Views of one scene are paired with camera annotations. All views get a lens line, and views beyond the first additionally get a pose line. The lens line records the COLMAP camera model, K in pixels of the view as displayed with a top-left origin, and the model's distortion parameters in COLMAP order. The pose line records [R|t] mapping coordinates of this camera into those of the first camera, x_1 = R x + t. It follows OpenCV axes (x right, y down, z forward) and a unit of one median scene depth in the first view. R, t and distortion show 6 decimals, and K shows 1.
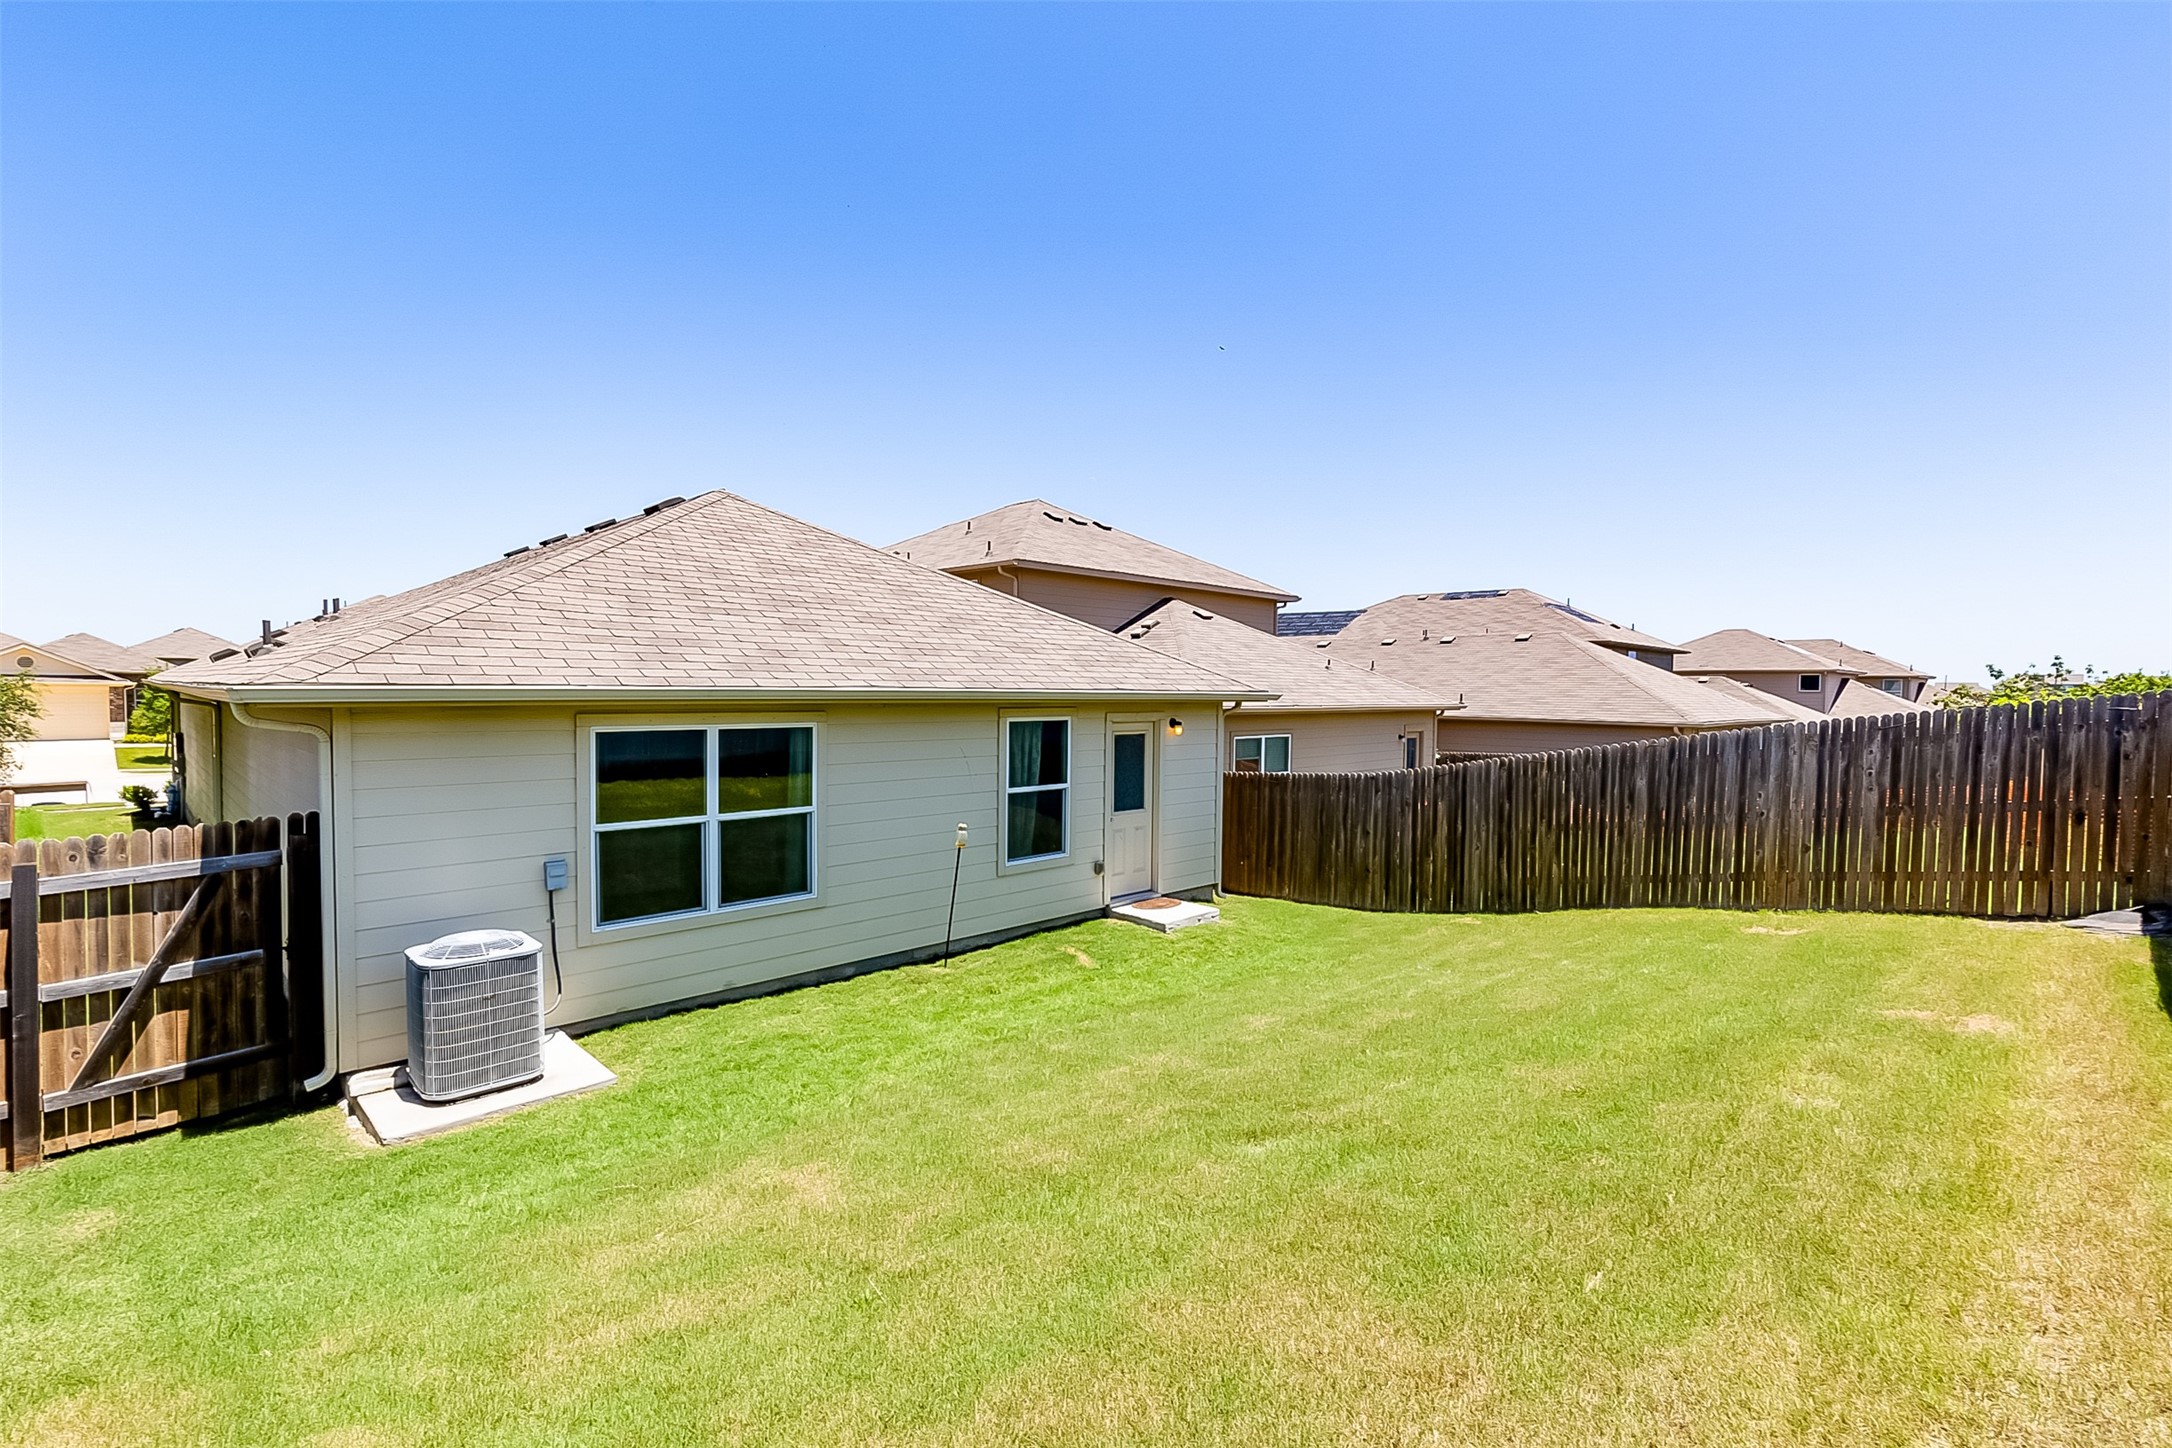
lens RADIAL K [[998.9, 0, 1081.3], [0, 998.9, 728.2], [0, 0, 1]] dist [0.008059, -0.000486]
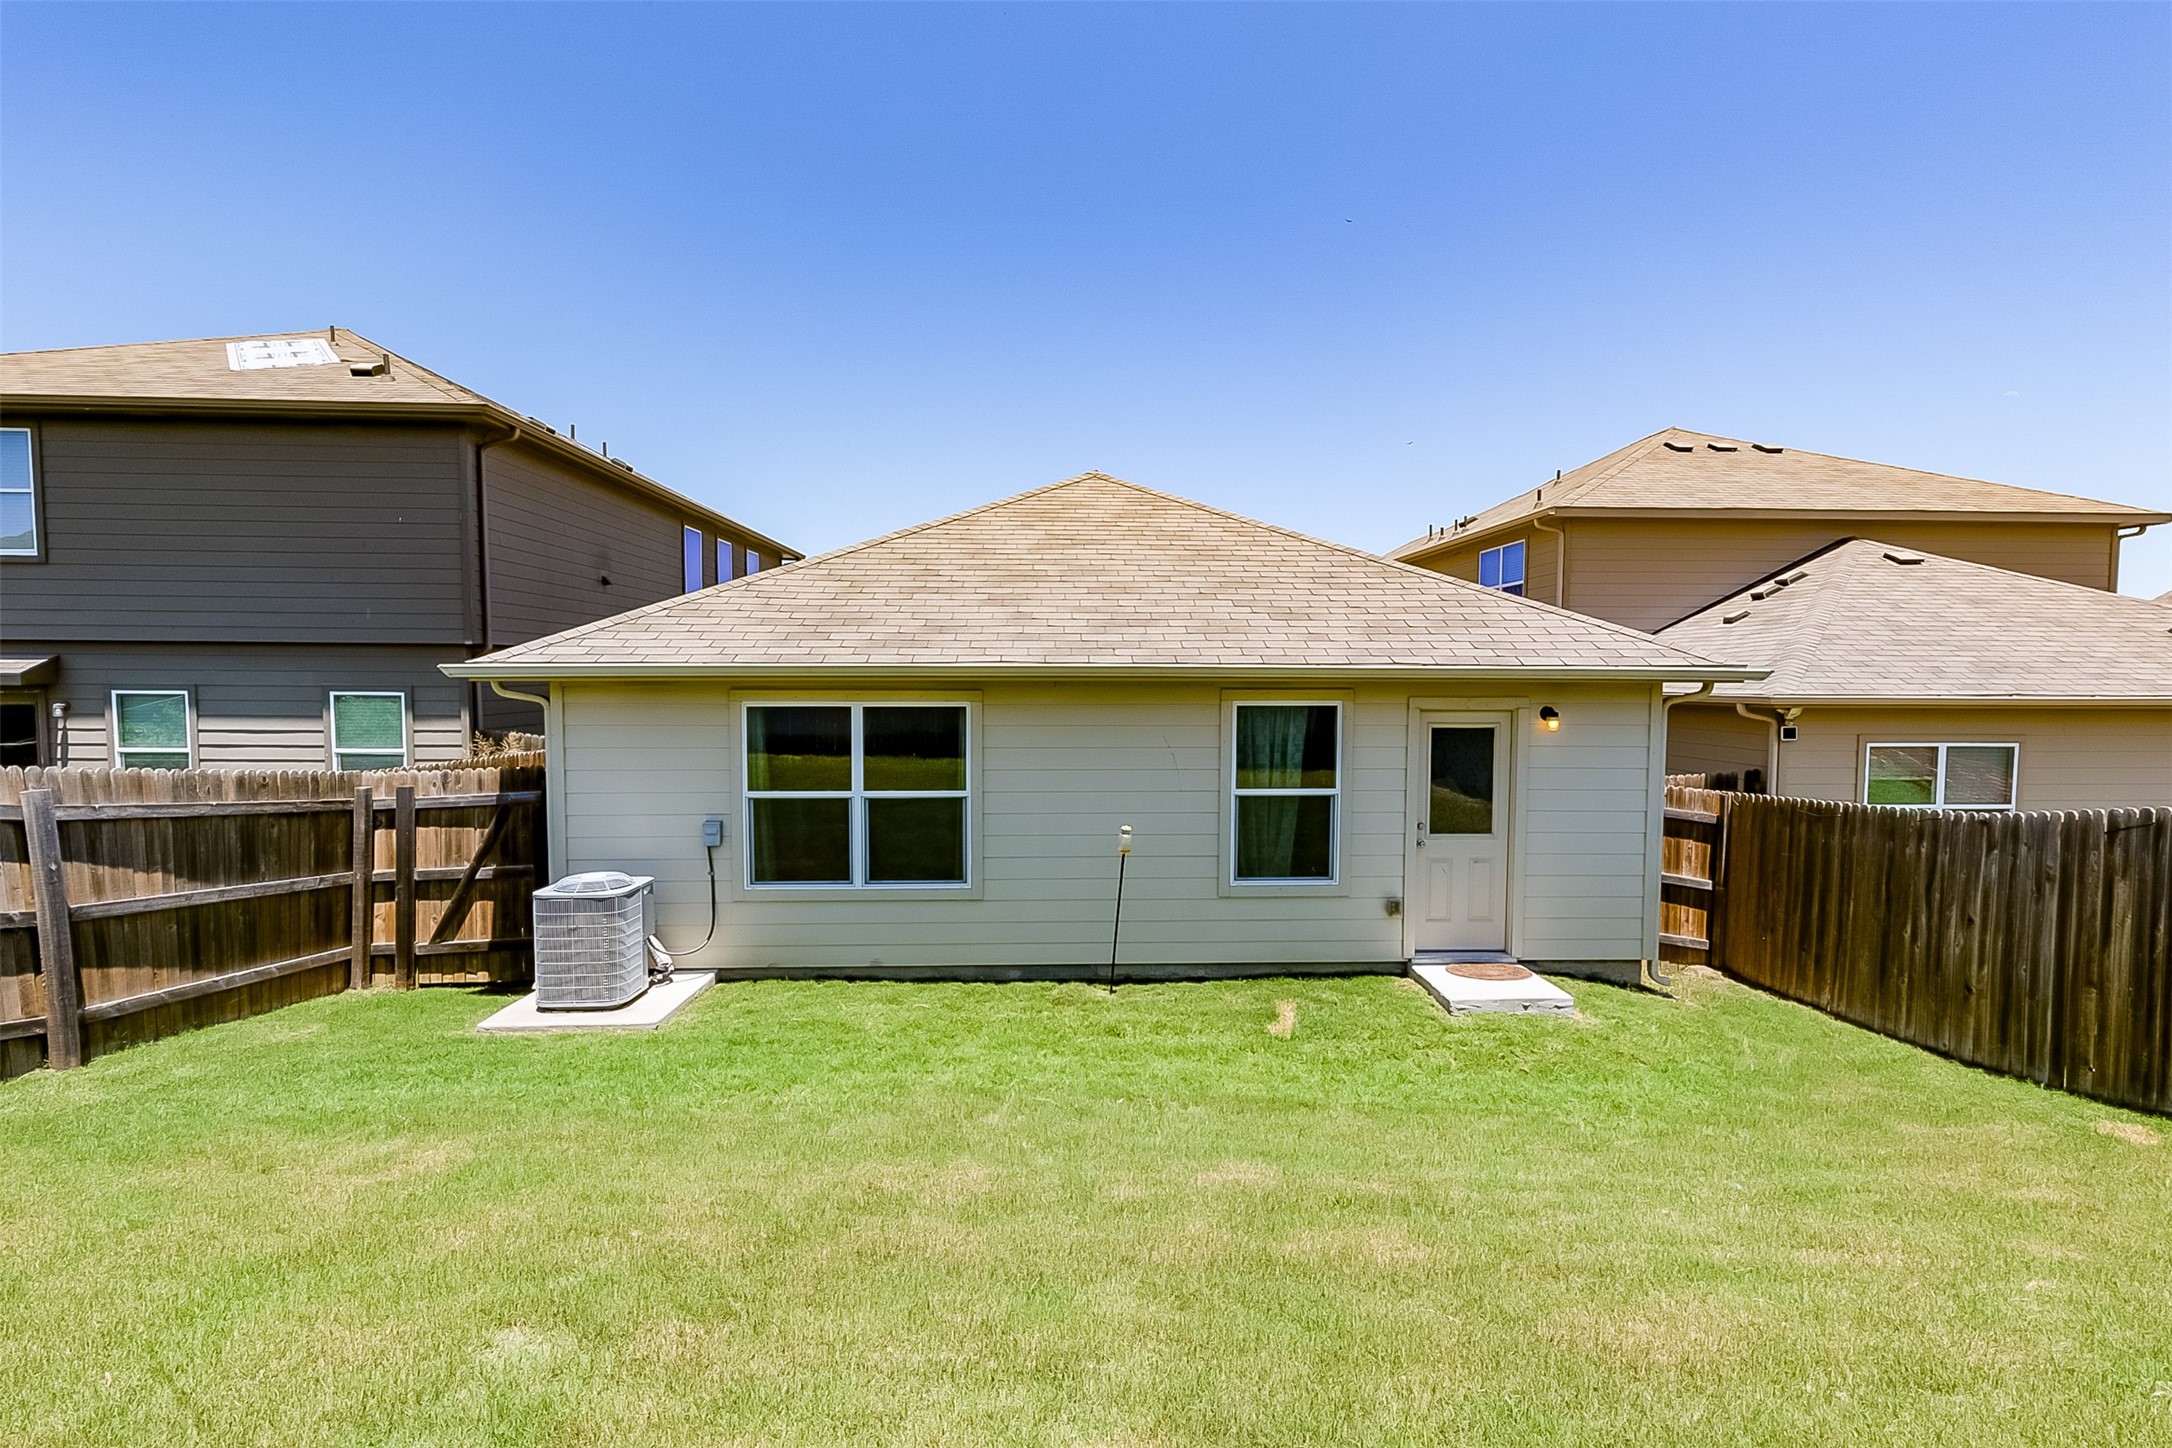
lens RADIAL K [[985.3, 0, 1086.0], [0, 985.3, 724.0], [0, 0, 1]] dist [0.003706, -0.000144]
pose [[0.732389, 0.026180, -0.680383, 0.432340], [-0.023401, 0.999638, 0.013275, 0.000206], [0.680485, 0.006199, 0.732736, 0.388326]]
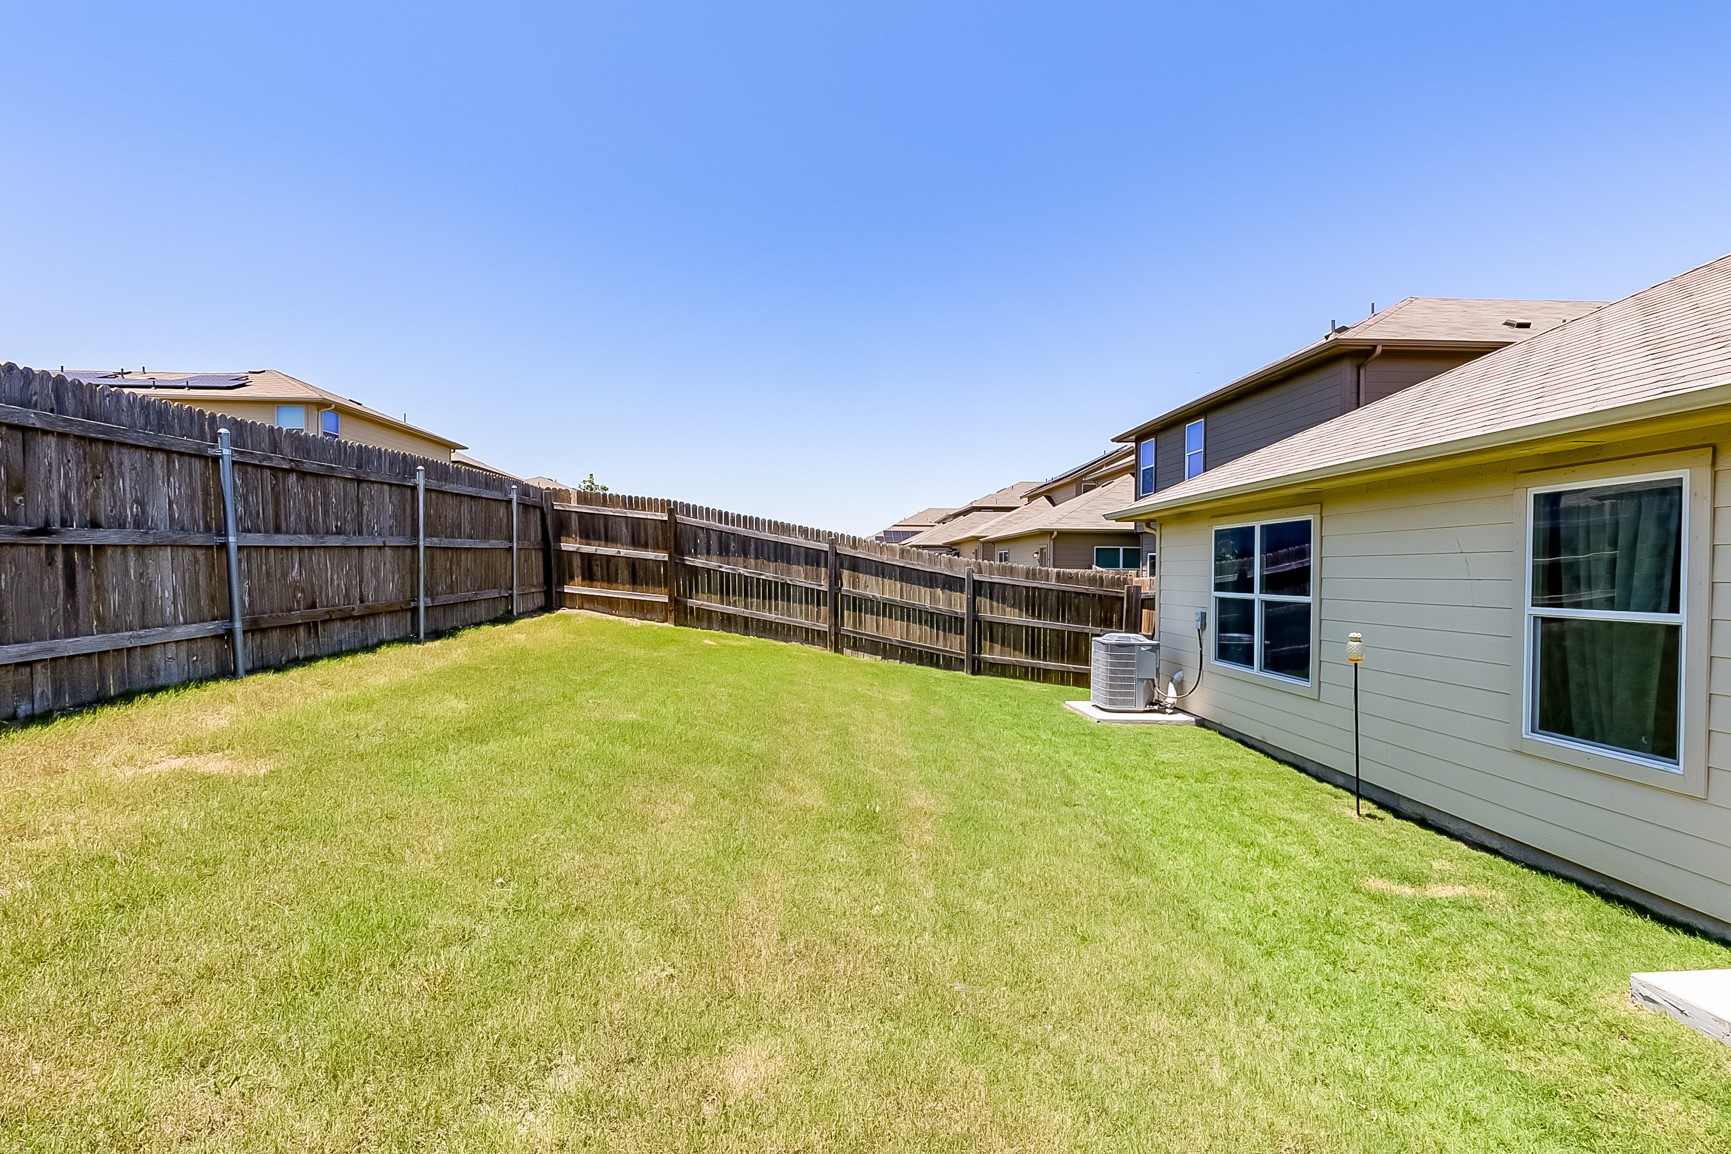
lens RADIAL K [[785.3, 0, 865.5], [0, 785.3, 577.0], [0, 0, 1]] dist [0.003706, -0.000144]
pose [[-0.665975, -0.008013, -0.745931, 0.622698], [-0.045056, 0.998549, 0.029500, 0.053141], [0.744613, 0.053255, -0.665369, 1.170046]]
